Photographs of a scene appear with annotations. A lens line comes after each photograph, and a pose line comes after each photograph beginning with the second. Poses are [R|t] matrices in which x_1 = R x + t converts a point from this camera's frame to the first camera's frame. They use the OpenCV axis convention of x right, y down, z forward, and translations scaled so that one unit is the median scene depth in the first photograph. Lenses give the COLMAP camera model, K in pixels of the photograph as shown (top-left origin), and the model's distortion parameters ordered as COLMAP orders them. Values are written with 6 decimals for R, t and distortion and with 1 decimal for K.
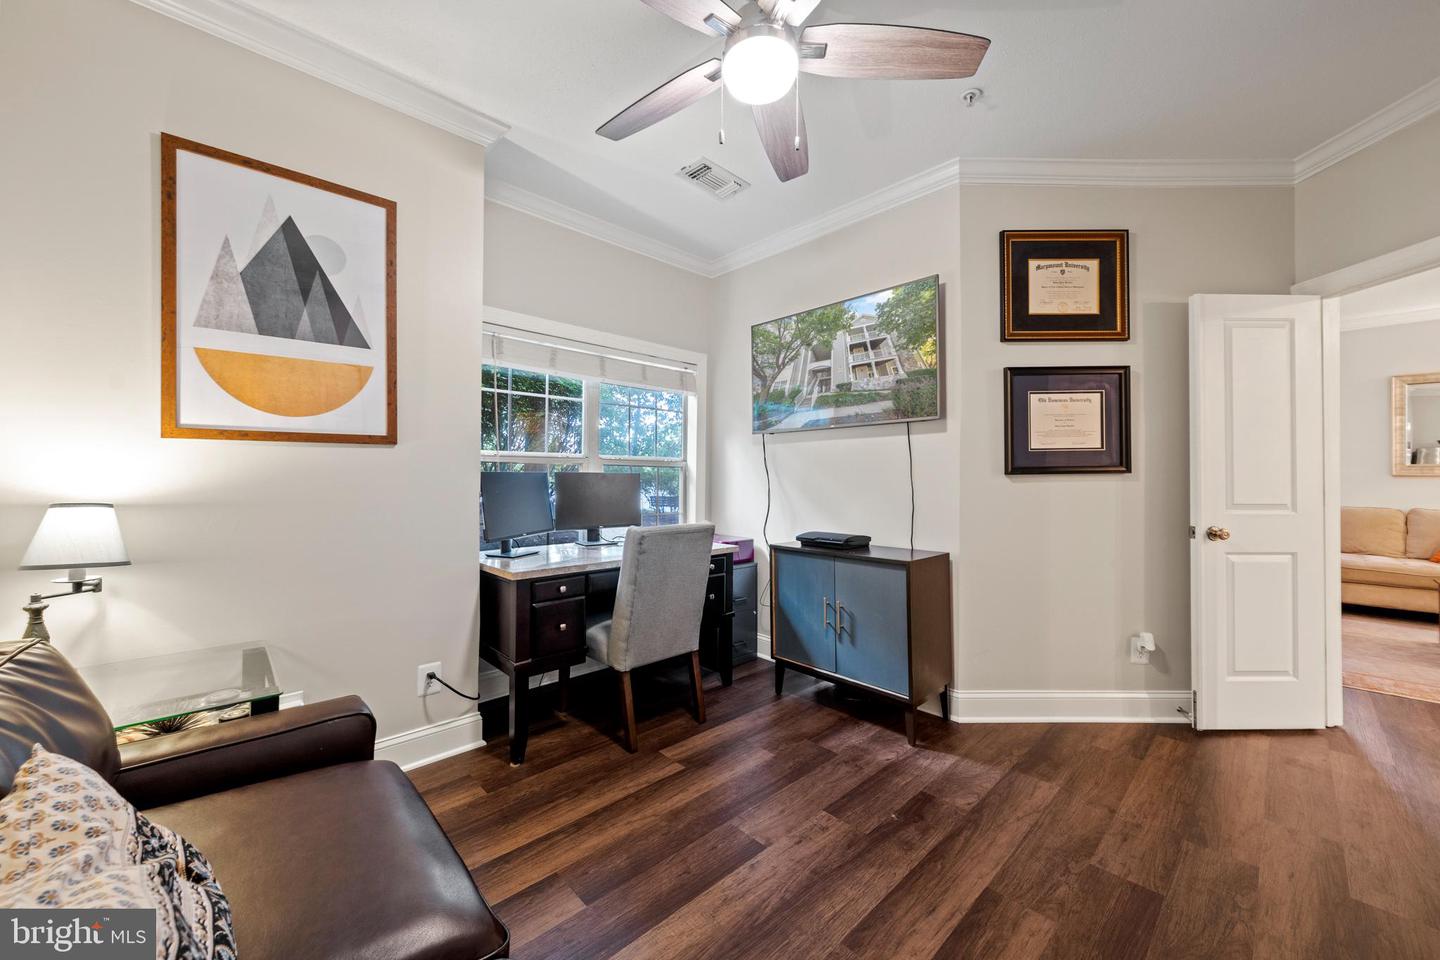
lens RADIAL K [[546.0, 0, 714.6], [0, 546.0, 481.2], [0, 0, 1]] dist [-0.010296, 0.001065]
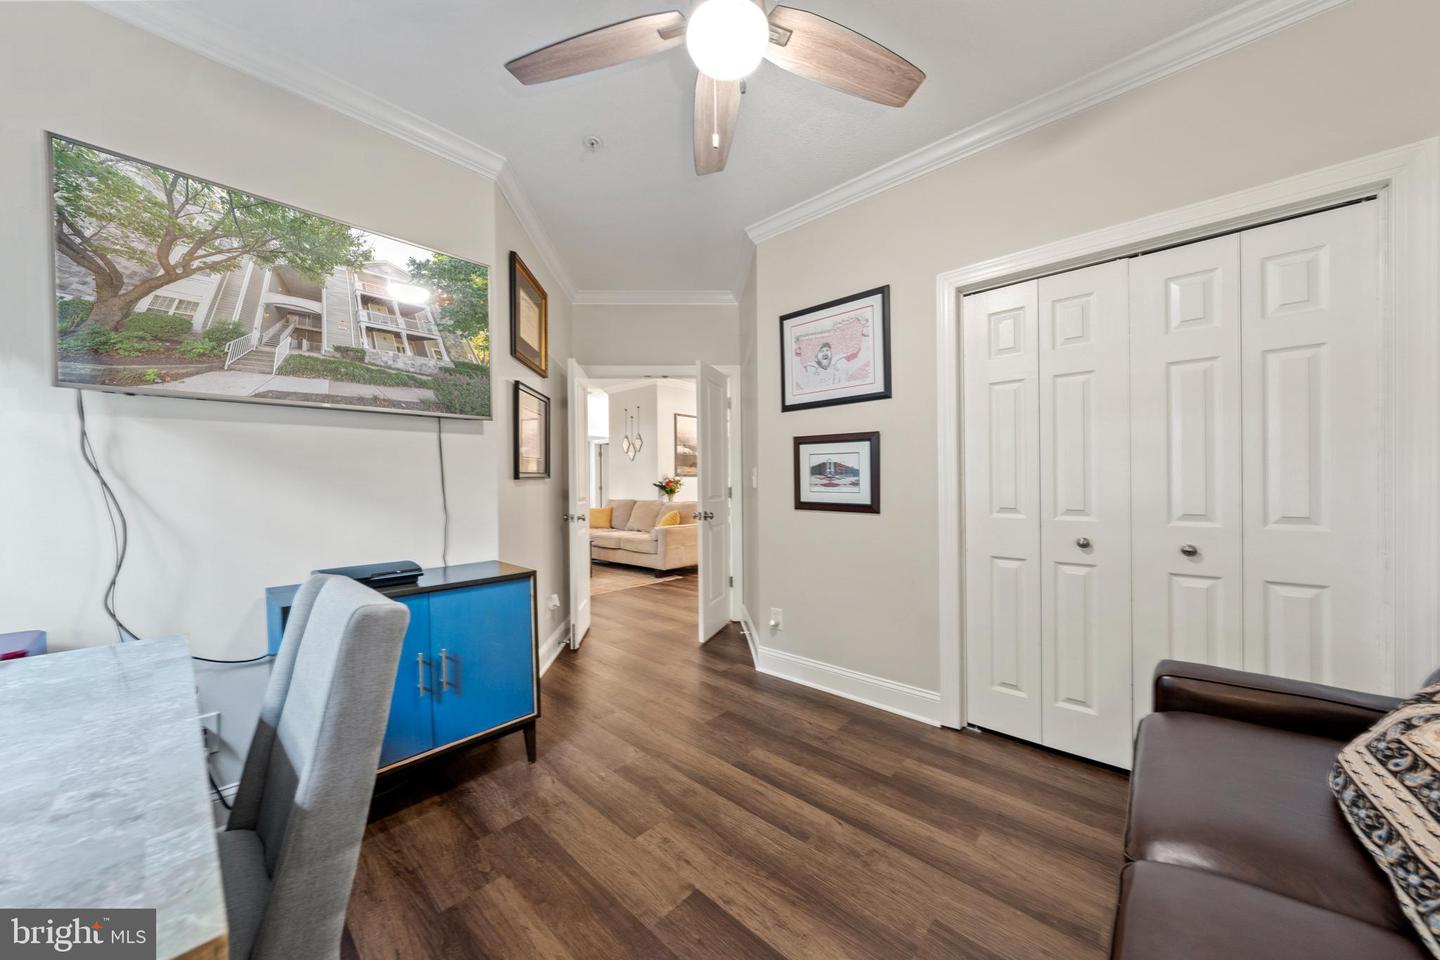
lens RADIAL K [[486.9, 0, 722.9], [0, 486.9, 496.7], [0, 0, 1]] dist [-0.002358, -0.000337]
pose [[-0.070598, -0.049412, 0.996280, -0.474054], [0.007284, 0.998720, 0.050049, -0.025087], [-0.997478, 0.010790, -0.070148, 0.680318]]
